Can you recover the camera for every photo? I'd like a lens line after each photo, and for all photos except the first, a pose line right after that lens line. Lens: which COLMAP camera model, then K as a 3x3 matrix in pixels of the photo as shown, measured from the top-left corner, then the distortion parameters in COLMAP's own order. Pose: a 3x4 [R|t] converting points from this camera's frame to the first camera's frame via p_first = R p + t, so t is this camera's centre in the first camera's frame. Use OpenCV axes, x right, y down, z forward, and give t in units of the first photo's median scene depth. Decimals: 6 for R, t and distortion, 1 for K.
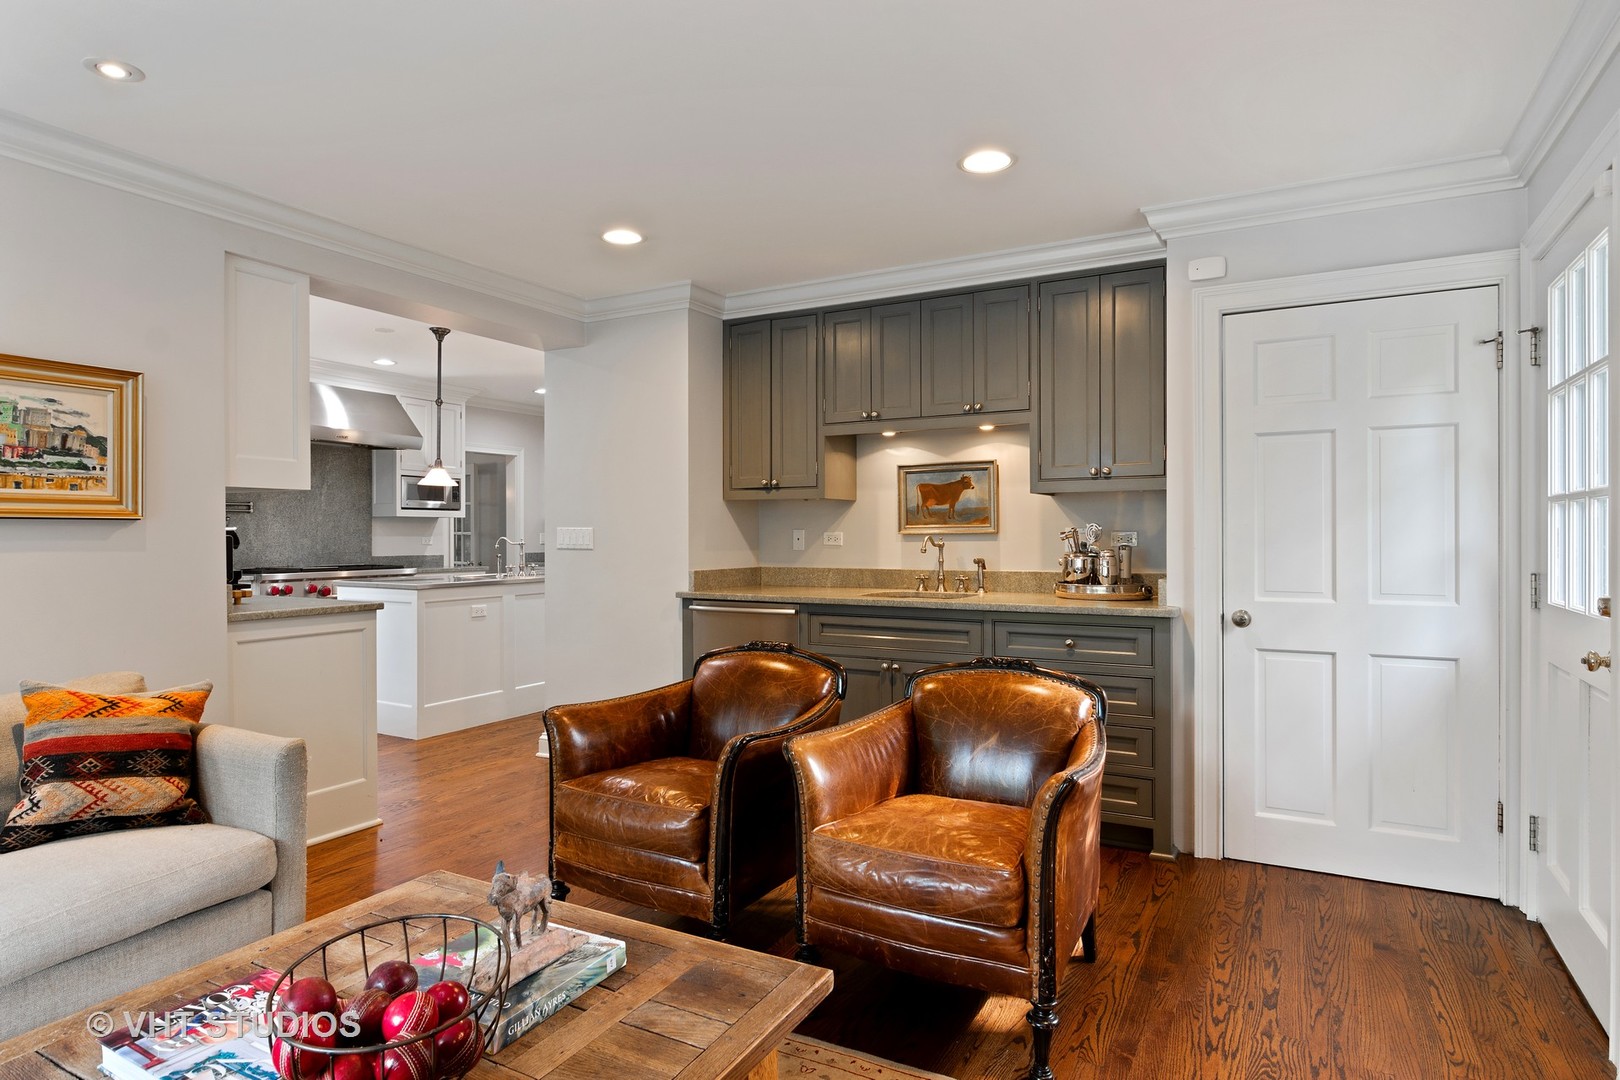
lens RADIAL K [[879.6, 0, 820.8], [0, 879.6, 535.1], [0, 0, 1]] dist [0.008166, 0.000690]
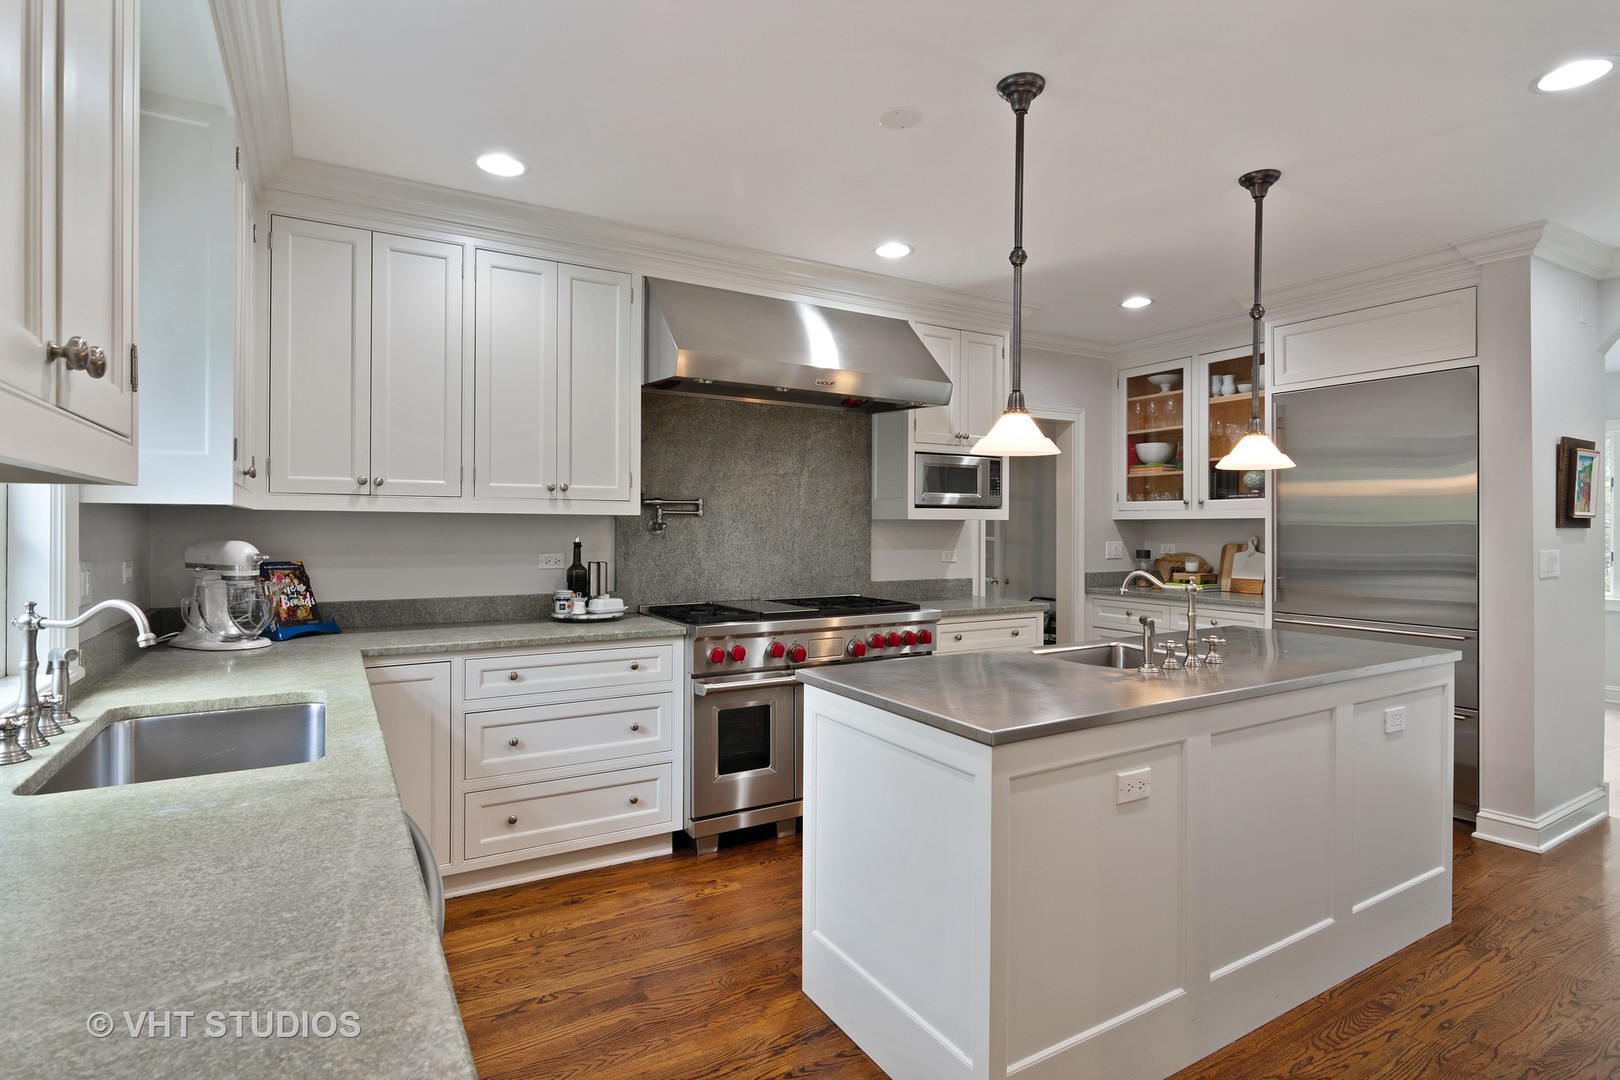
lens RADIAL K [[806.4, 0, 813.2], [0, 806.4, 530.7], [0, 0, 1]] dist [-0.000154, -0.000024]
pose [[0.858675, 0.009183, -0.512438, -0.250719], [-0.006434, 0.999954, 0.007138, -0.016711], [0.512480, -0.002833, 0.858694, 0.485827]]
